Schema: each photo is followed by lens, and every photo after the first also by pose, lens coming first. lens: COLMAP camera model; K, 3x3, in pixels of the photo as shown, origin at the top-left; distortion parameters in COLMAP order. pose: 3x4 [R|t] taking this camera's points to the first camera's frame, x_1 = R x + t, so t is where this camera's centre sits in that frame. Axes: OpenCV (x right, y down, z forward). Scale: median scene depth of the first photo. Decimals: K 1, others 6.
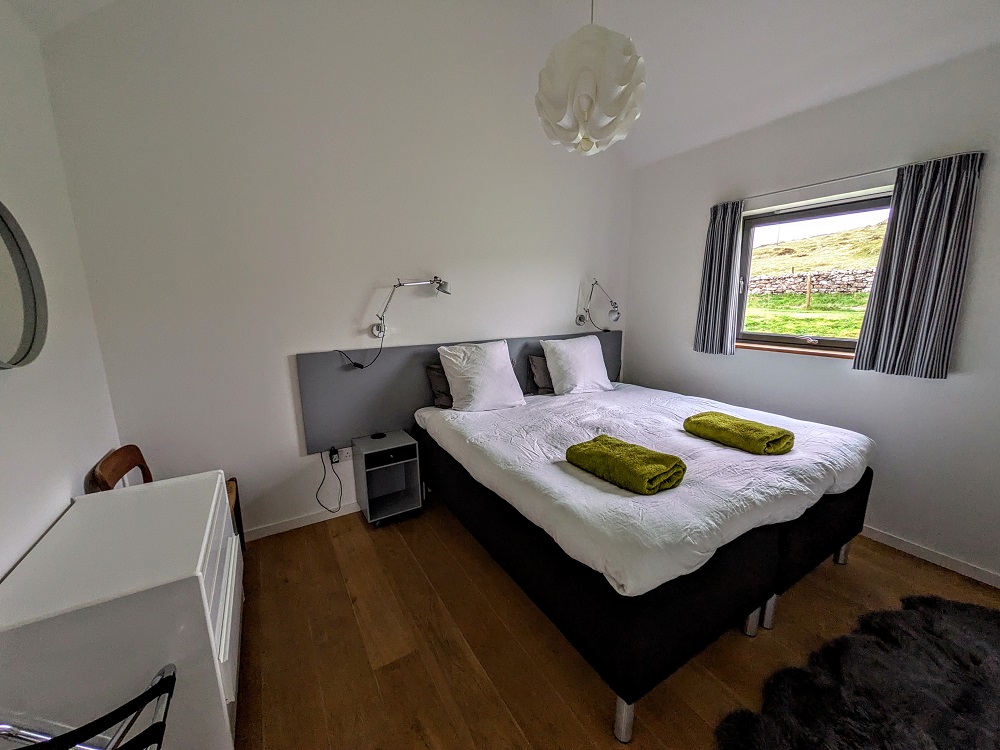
lens RADIAL K [[396.3, 0, 501.3], [0, 396.3, 379.2], [0, 0, 1]] dist [-0.001331, 0.000053]
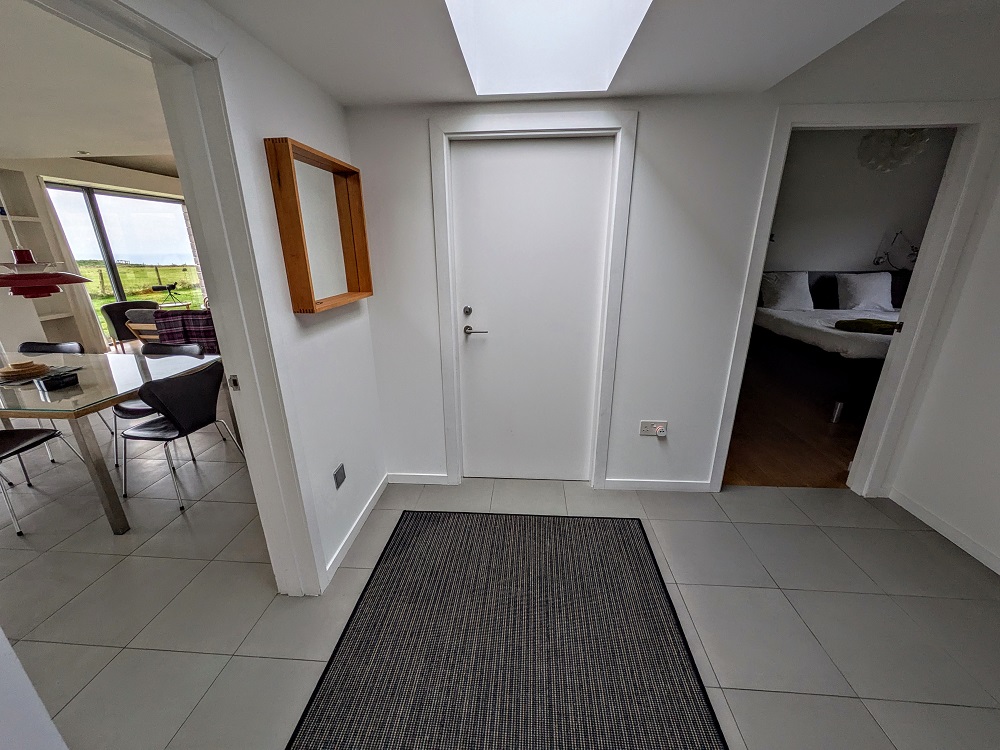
lens RADIAL K [[396.3, 0, 497.7], [0, 396.3, 382.3], [0, 0, 1]] dist [-0.001331, 0.000053]
pose [[0.817066, 0.189459, -0.544526, -0.053259], [-0.115542, 0.979113, 0.167295, 0.207584], [0.564848, -0.073775, 0.821890, -0.999929]]
